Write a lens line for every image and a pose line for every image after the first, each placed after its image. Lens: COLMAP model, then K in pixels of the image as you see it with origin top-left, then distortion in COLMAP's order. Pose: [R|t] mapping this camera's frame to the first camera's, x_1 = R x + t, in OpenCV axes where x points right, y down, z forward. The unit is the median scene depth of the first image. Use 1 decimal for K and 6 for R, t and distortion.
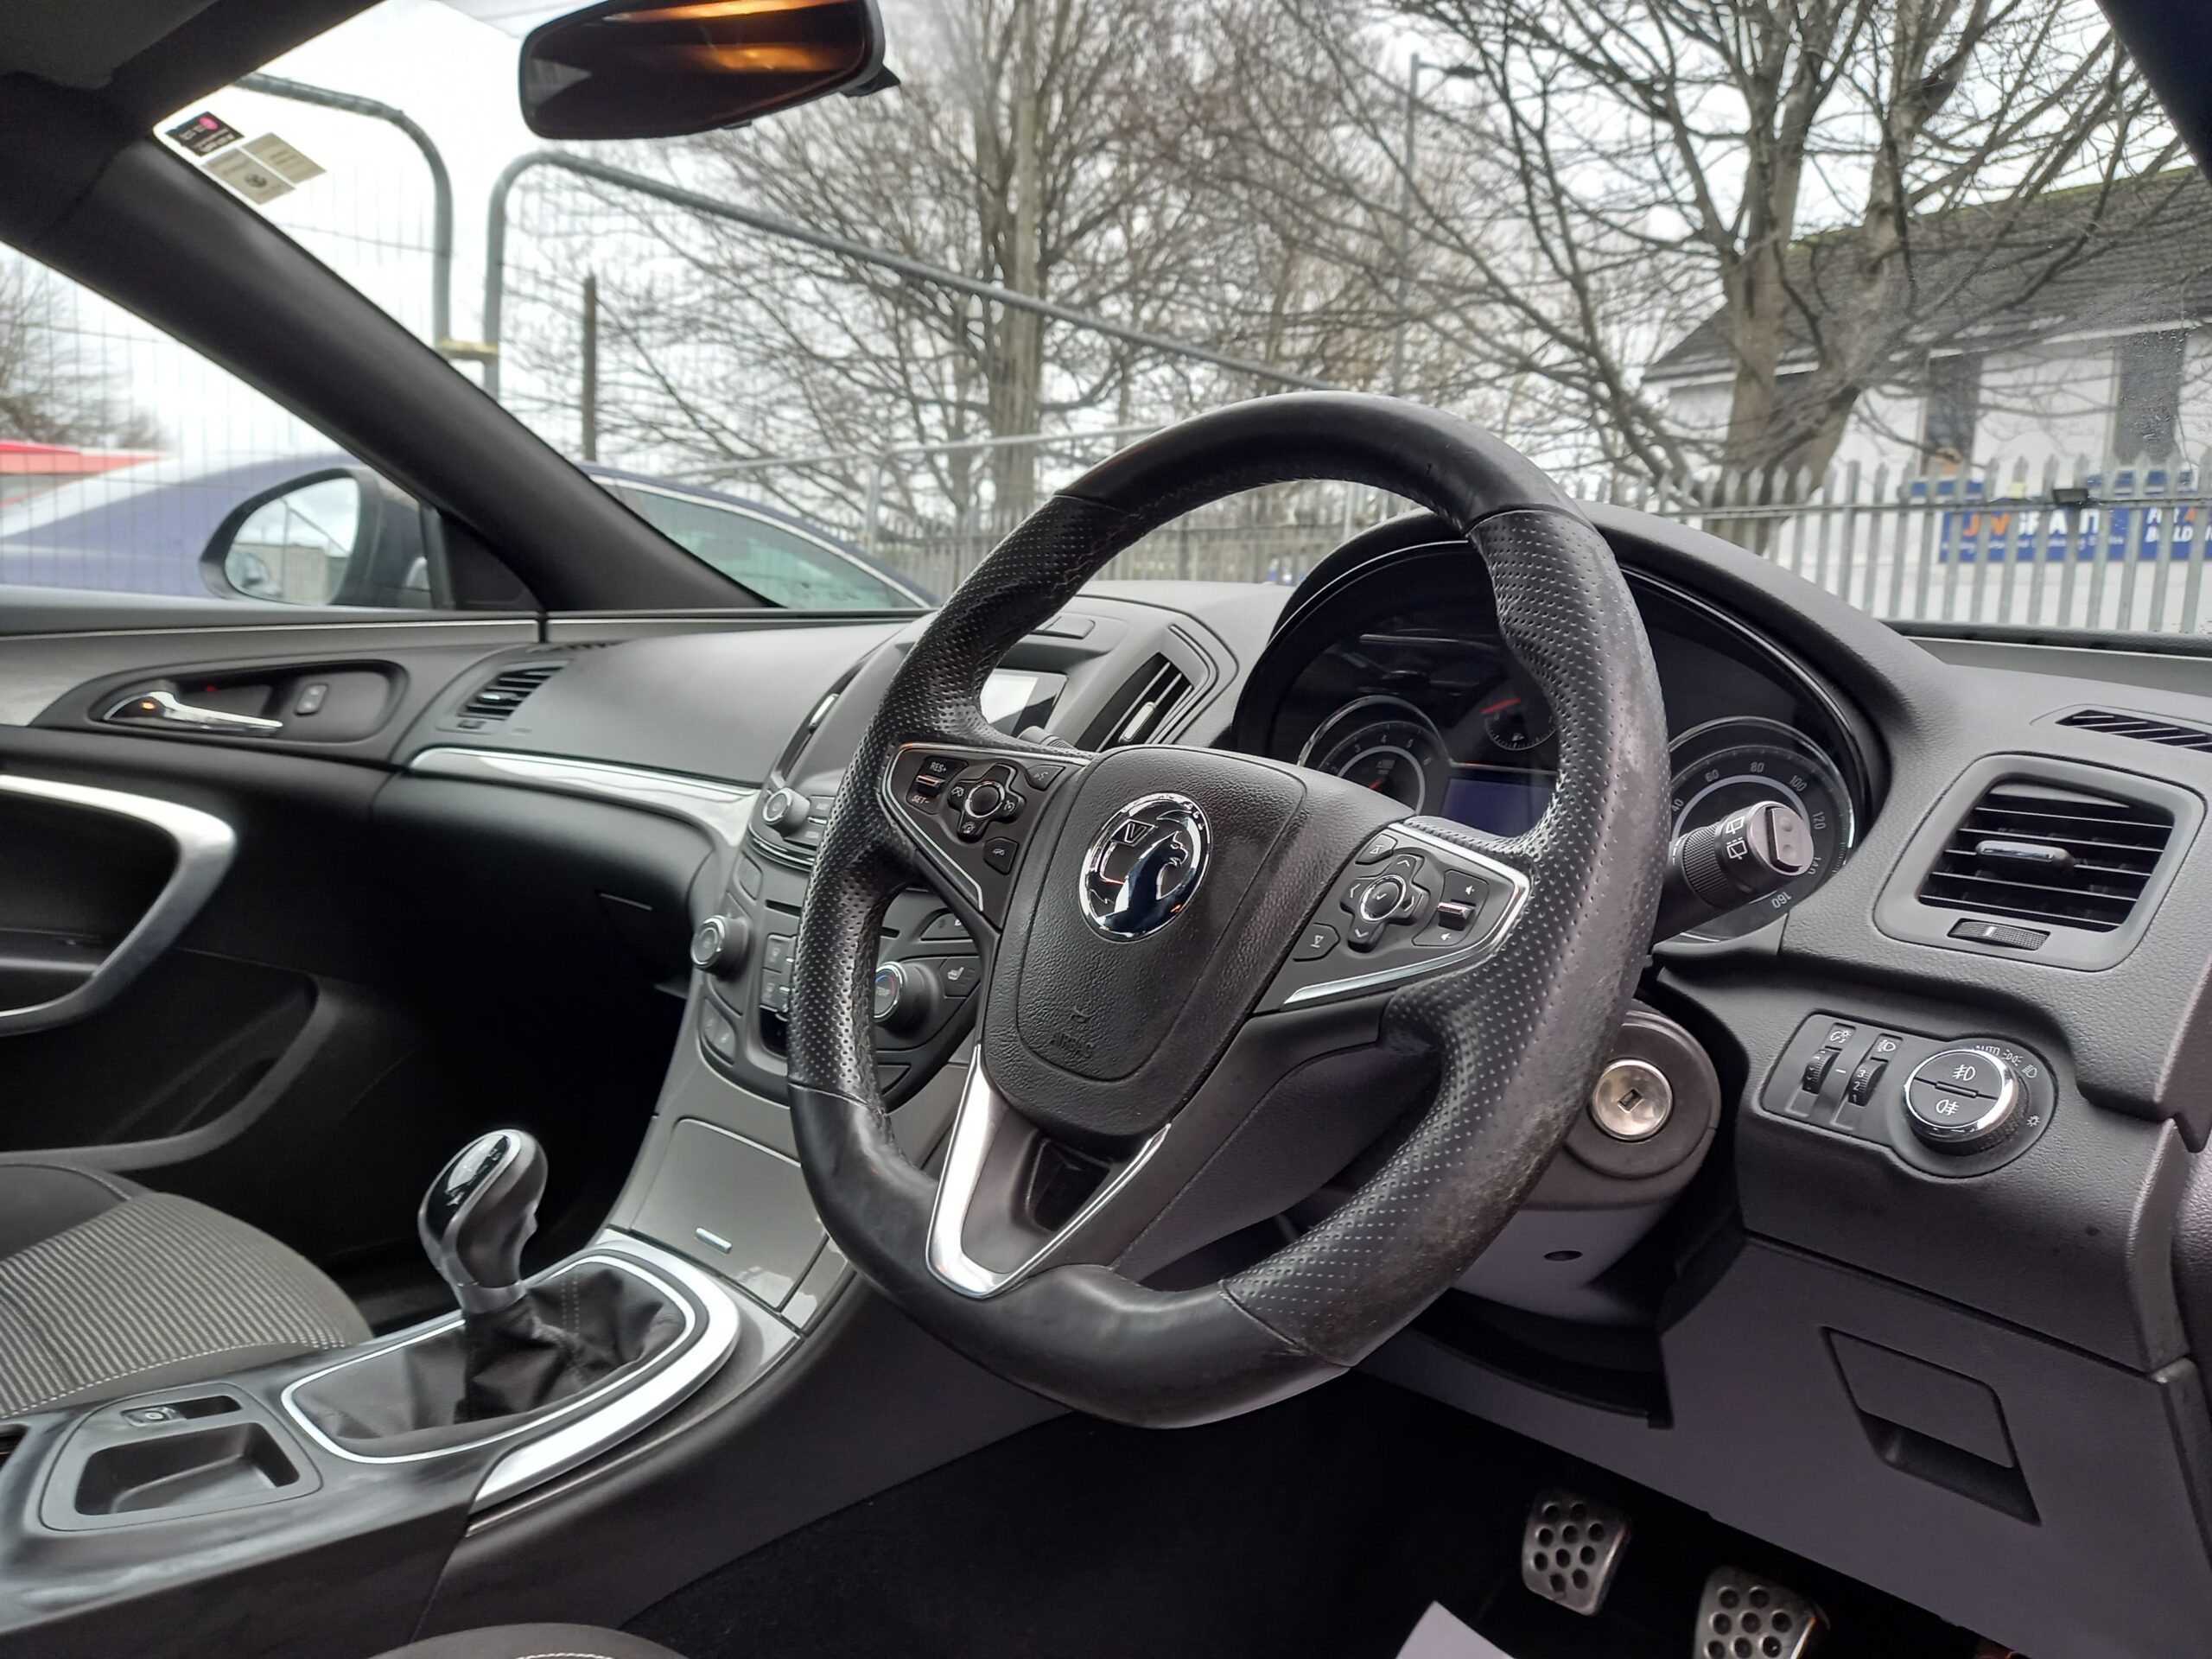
lens RADIAL K [[1621.1, 0, 1105.7], [0, 1621.1, 847.8], [0, 0, 1]] dist [0.048159, -0.061780]
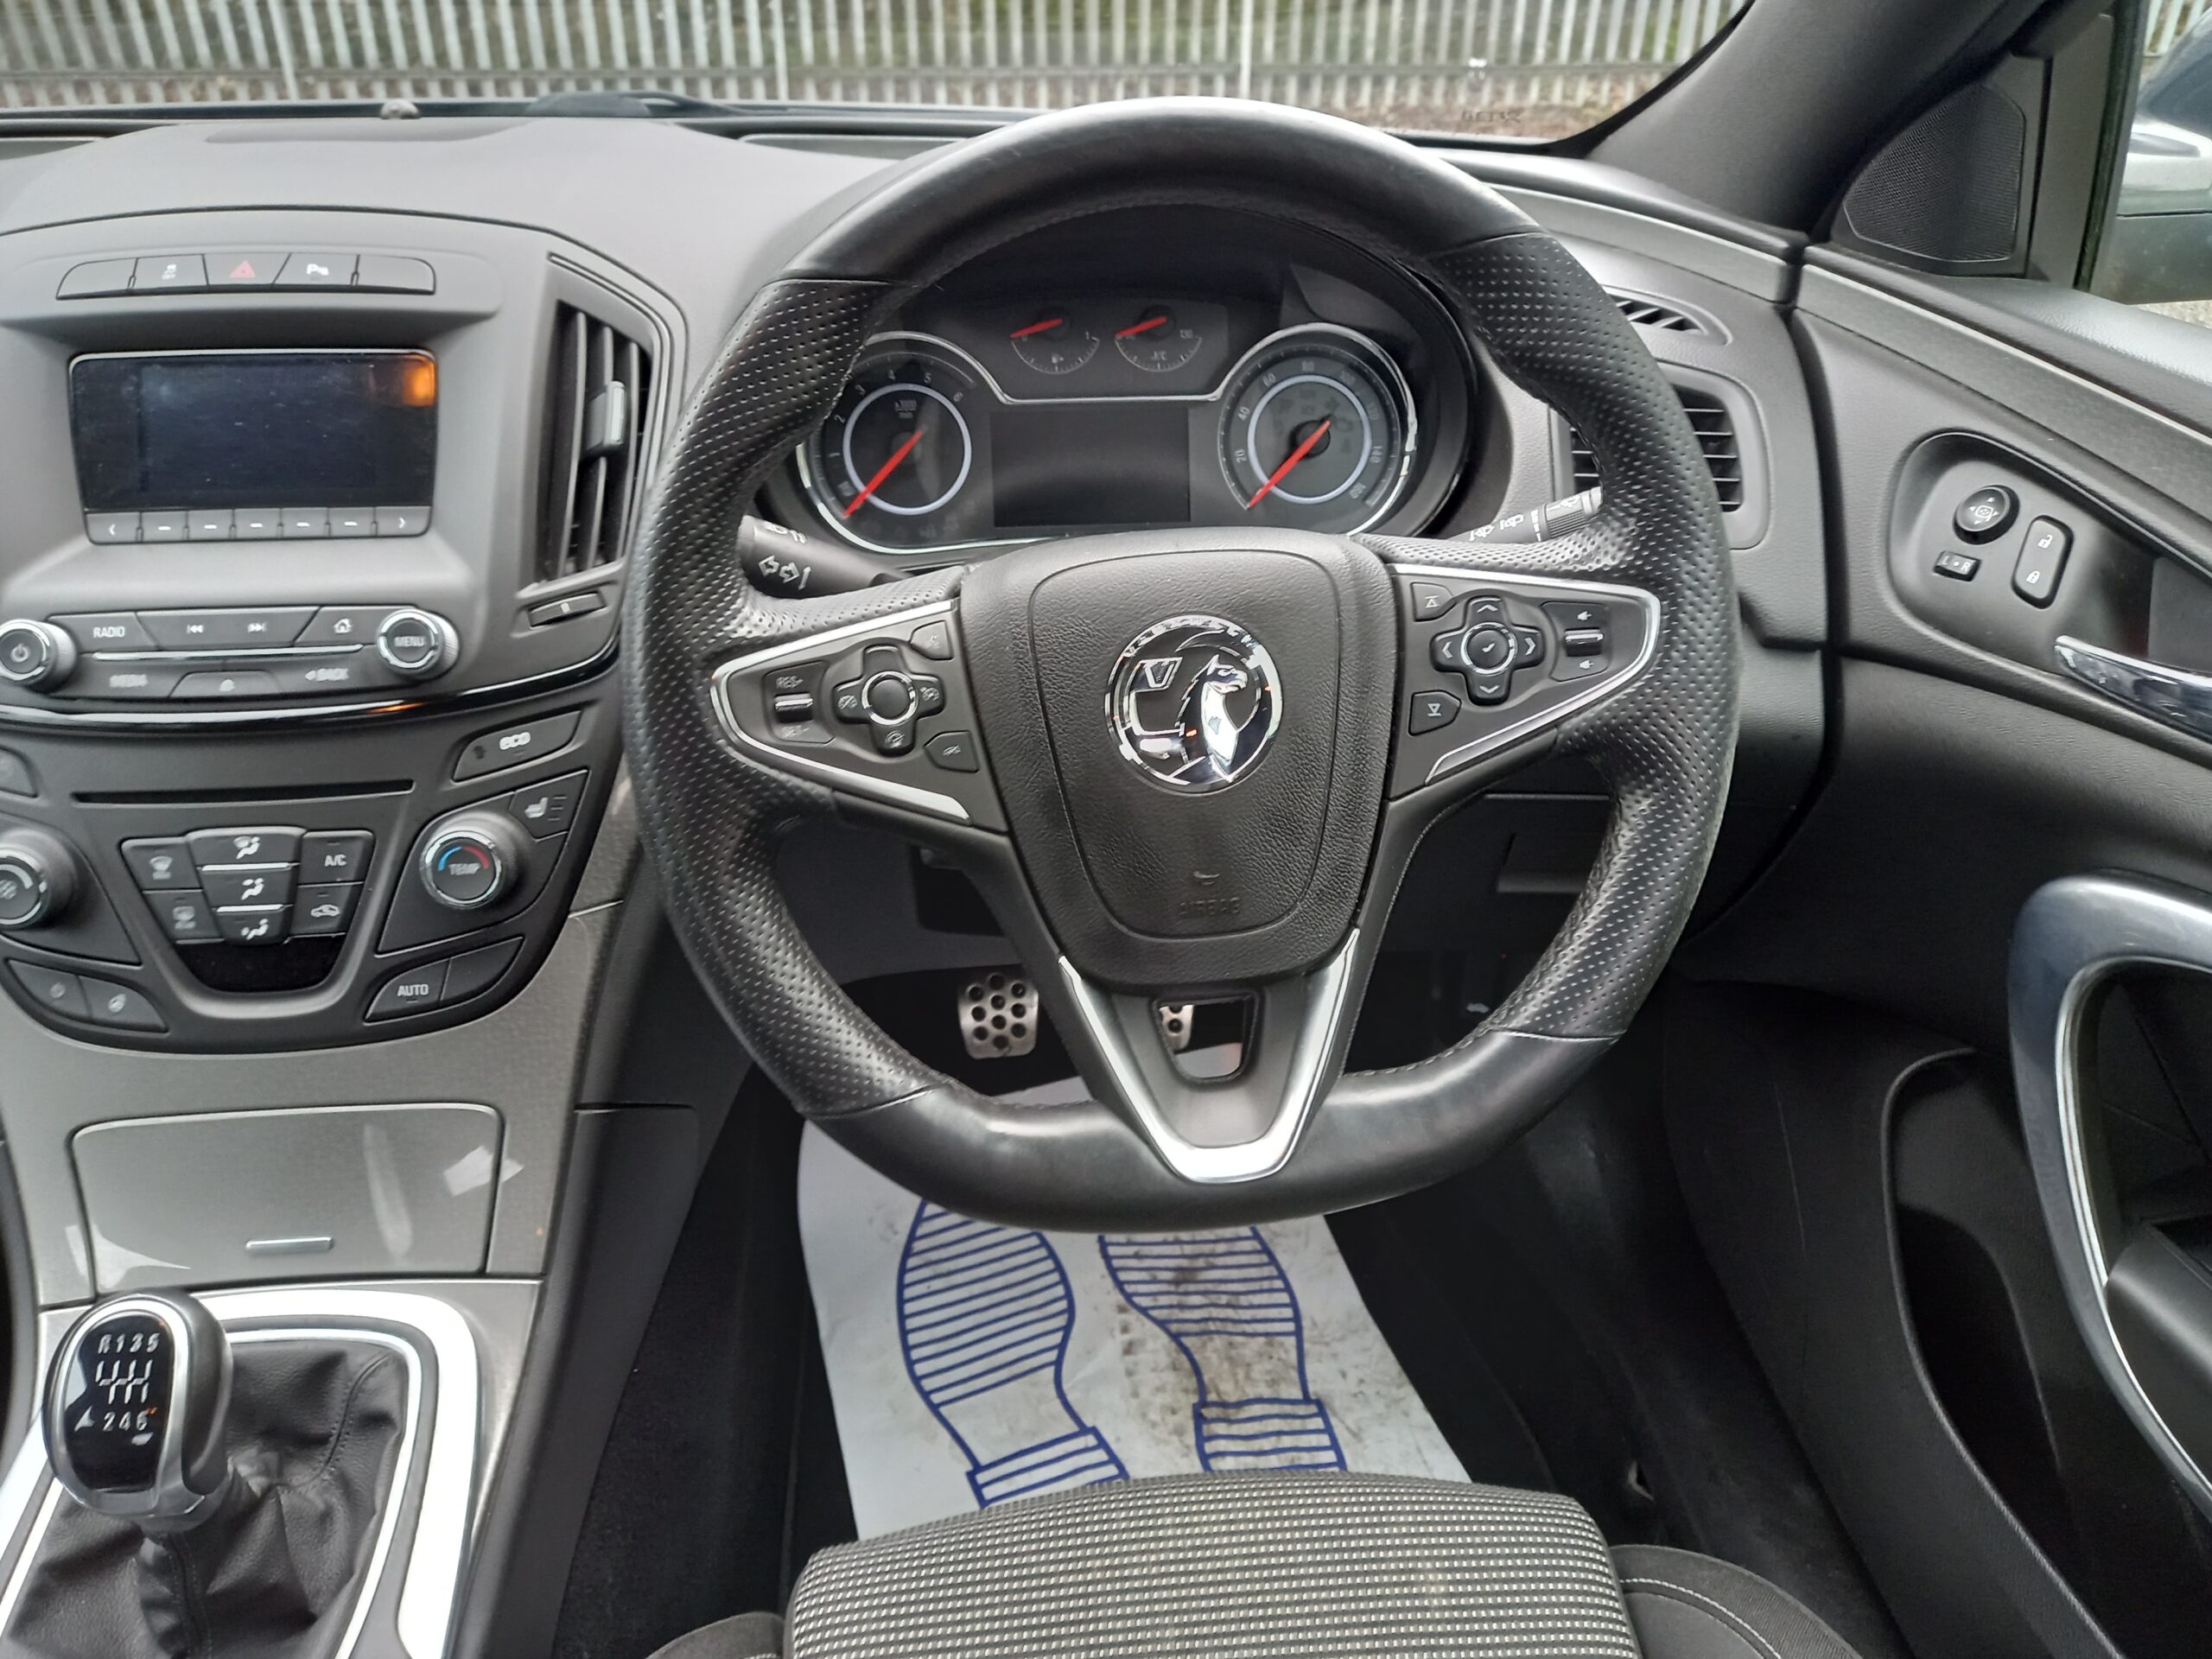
lens RADIAL K [[1621.1, 0, 1105.7], [0, 1621.1, 847.8], [0, 0, 1]] dist [0.048159, -0.061780]
pose [[0.630716, -0.422764, 0.650744, -0.531787], [0.107605, 0.878118, 0.466187, -0.292999], [-0.768517, -0.224009, 0.599334, 0.384639]]
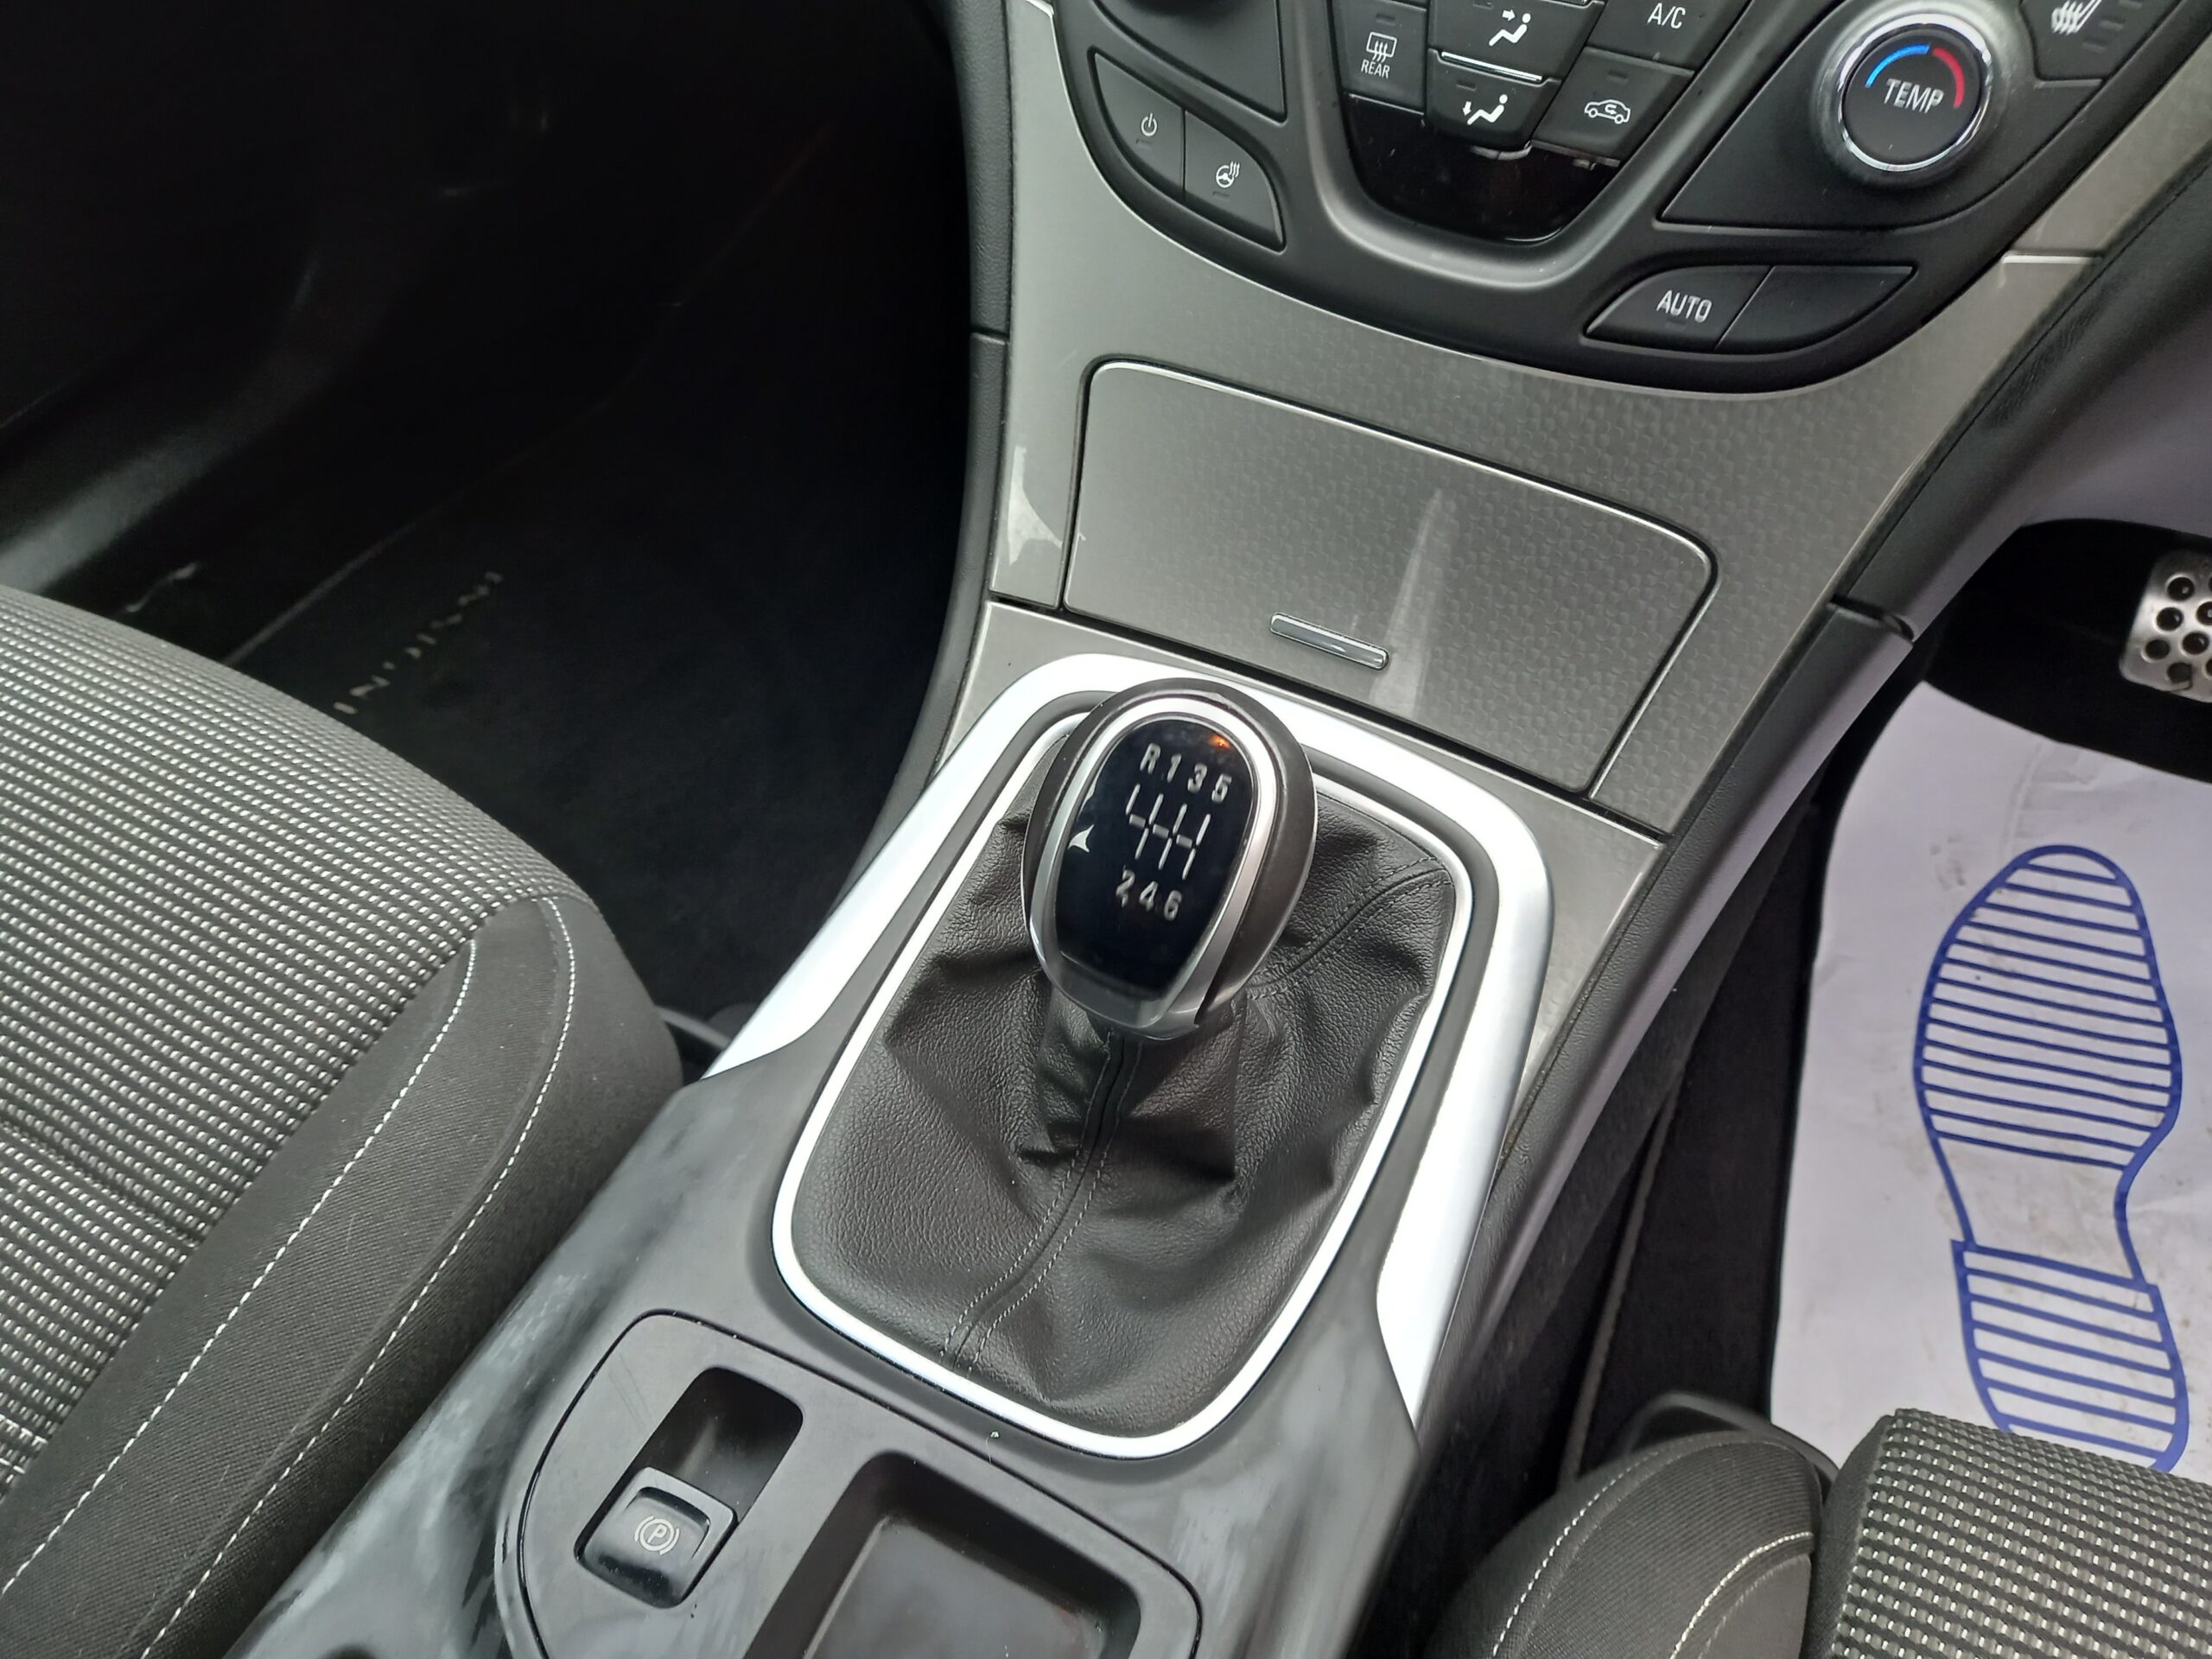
lens RADIAL K [[1612.1, 0, 1115.3], [0, 1612.1, 867.5], [0, 0, 1]] dist [-0.003296, -0.000156]
pose [[0.944847, -0.263518, 0.194479, -0.527836], [0.045873, 0.694435, 0.718092, -0.080095], [-0.324283, -0.669565, 0.668223, 0.829618]]
